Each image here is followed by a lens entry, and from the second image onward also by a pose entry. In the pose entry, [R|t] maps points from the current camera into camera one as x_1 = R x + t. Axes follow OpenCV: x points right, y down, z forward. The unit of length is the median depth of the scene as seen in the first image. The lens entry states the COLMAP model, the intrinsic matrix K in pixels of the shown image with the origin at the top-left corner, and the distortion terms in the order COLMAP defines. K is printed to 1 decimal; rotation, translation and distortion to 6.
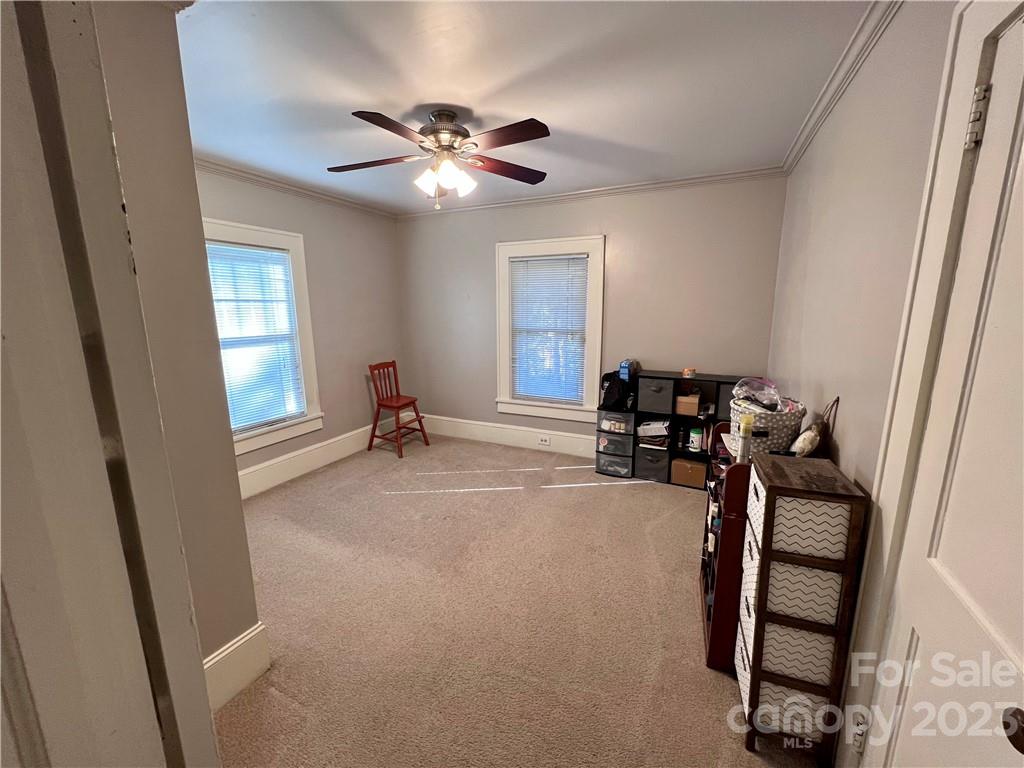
lens RADIAL K [[408.6, 0, 510.8], [0, 408.6, 381.7], [0, 0, 1]] dist [-0.002592, -0.000231]
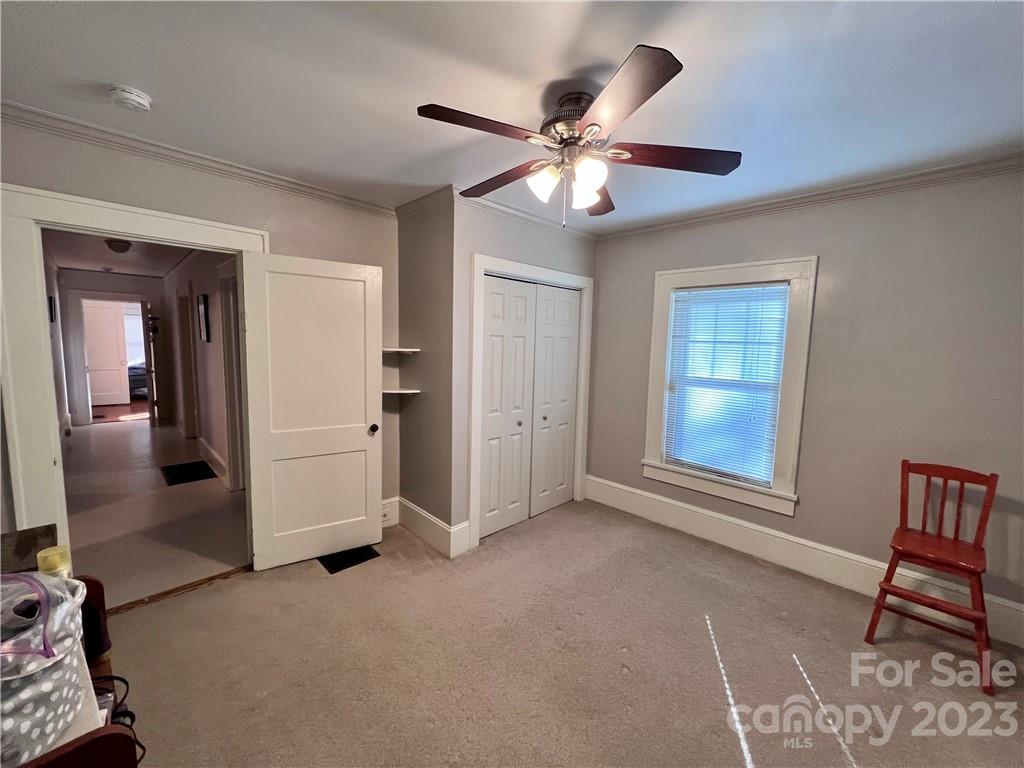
lens RADIAL K [[408.6, 0, 510.8], [0, 408.6, 381.7], [0, 0, 1]] dist [-0.002592, -0.000231]
pose [[-0.340537, 0.088692, -0.936039, 0.405167], [-0.195613, 0.967074, 0.162798, -0.153221], [0.919658, 0.238540, -0.311975, 0.788165]]
